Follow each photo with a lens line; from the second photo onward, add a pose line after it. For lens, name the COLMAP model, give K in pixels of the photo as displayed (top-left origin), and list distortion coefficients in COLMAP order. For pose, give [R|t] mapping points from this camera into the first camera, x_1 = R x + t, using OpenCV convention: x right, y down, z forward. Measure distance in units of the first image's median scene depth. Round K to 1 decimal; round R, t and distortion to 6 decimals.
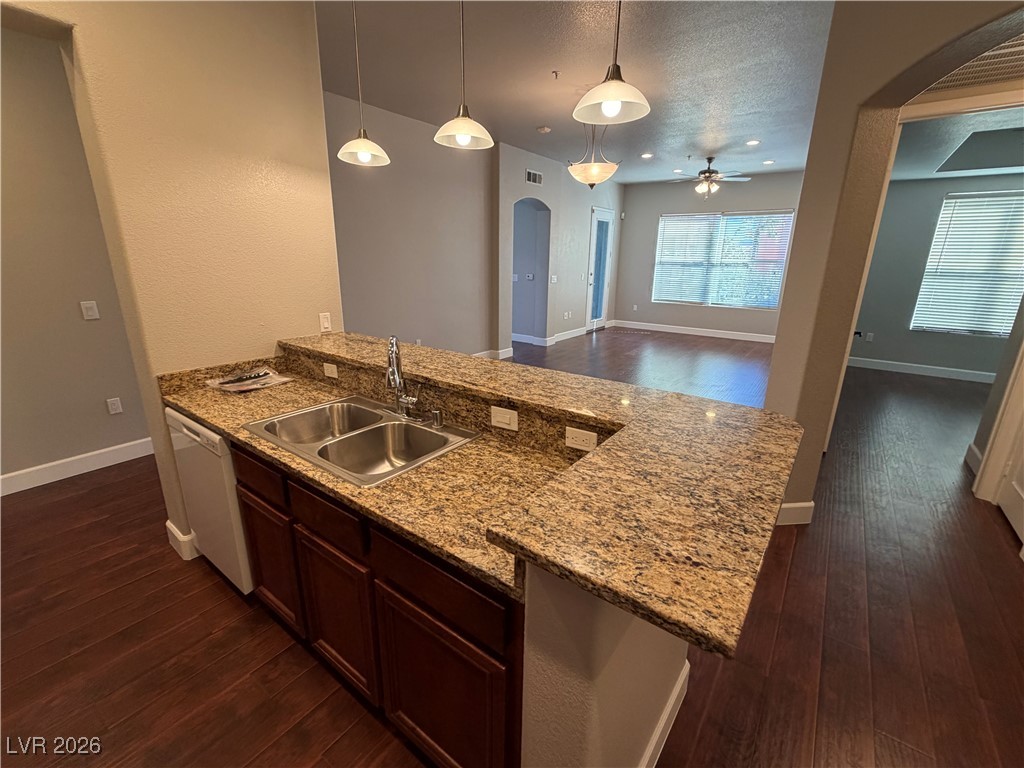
lens RADIAL K [[445.1, 0, 516.7], [0, 445.1, 387.9], [0, 0, 1]] dist [-0.001834, 0.000109]
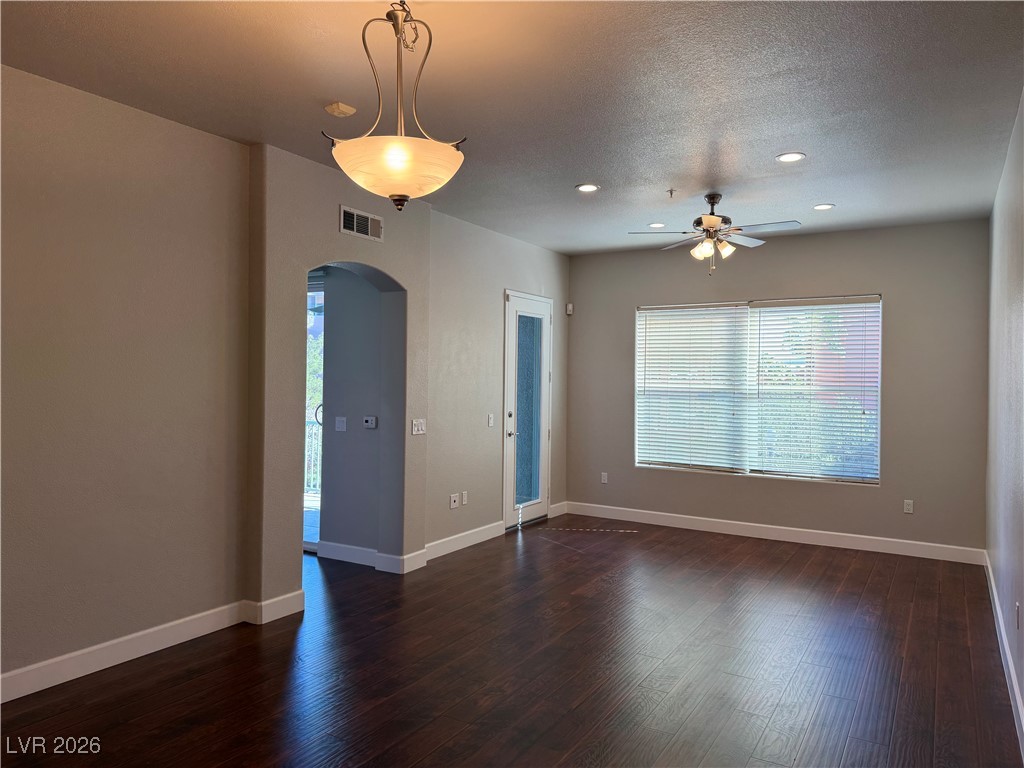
lens RADIAL K [[709.7, 0, 502.7], [0, 709.7, 378.6], [0, 0, 1]] dist [0.032408, -0.019544]
pose [[0.997312, -0.002234, 0.073239, 0.103331], [0.023352, 0.957108, -0.288790, -0.064263], [-0.069452, 0.289724, 0.954587, 0.226955]]
